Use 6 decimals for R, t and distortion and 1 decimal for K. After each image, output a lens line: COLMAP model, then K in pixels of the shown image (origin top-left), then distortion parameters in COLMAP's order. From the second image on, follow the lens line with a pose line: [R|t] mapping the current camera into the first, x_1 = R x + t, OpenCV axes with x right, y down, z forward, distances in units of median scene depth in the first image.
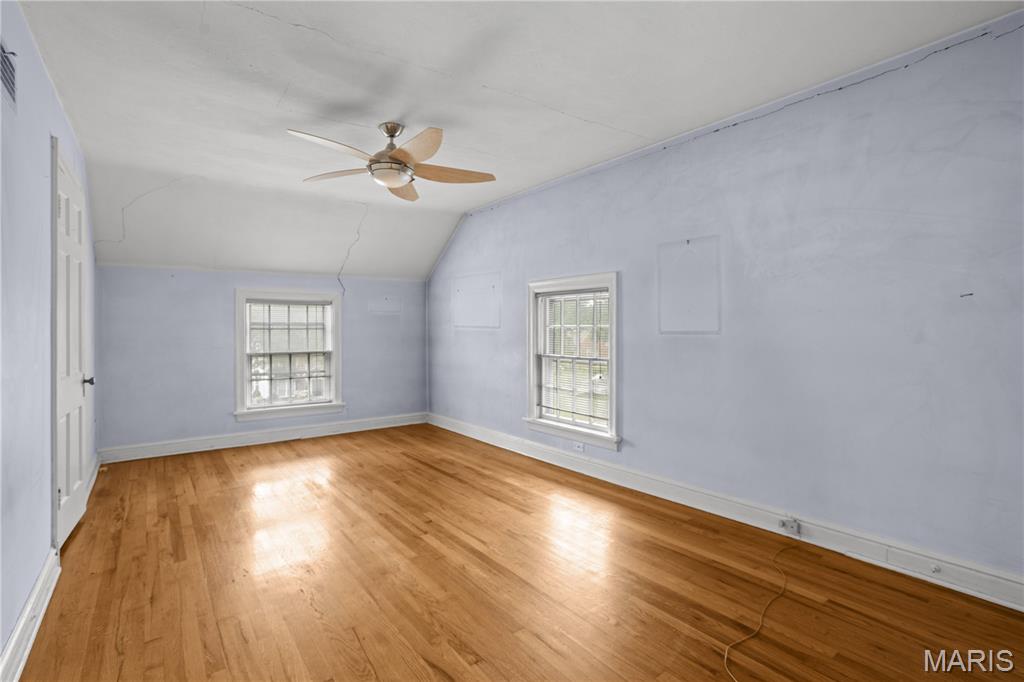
lens RADIAL K [[487.3, 0, 511.8], [0, 487.3, 335.7], [0, 0, 1]] dist [-0.021103, 0.006537]
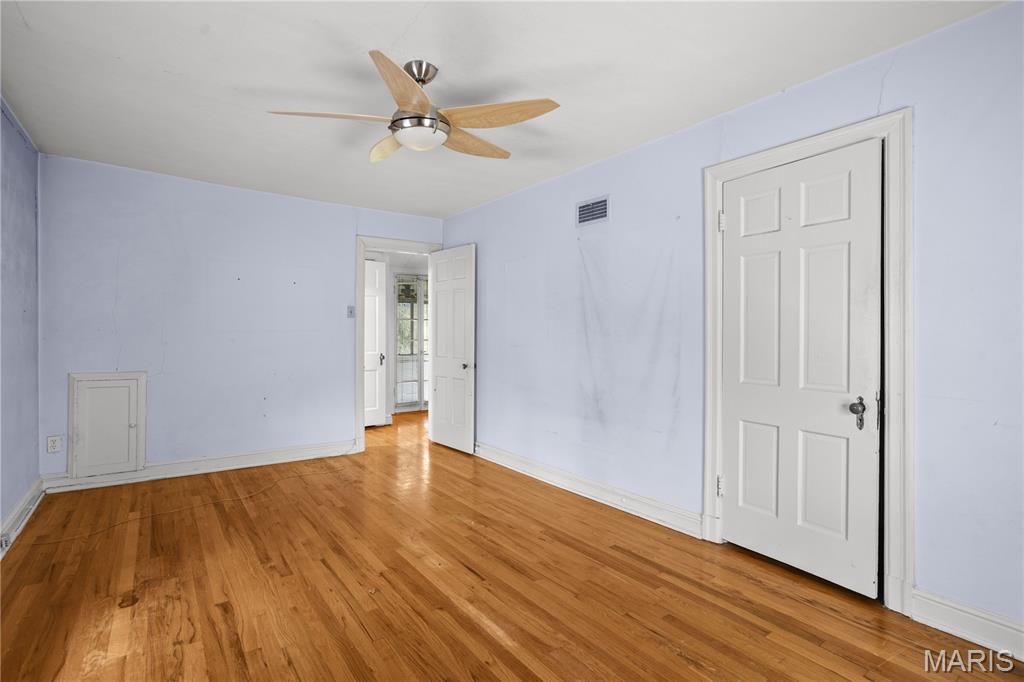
lens RADIAL K [[487.3, 0, 512.2], [0, 487.3, 336.0], [0, 0, 1]] dist [-0.021103, 0.006537]
pose [[-0.999973, 0.001853, 0.007053, -0.453124], [0.001961, 0.999881, 0.015331, -0.024648], [-0.007023, 0.015345, -0.999858, 2.017490]]
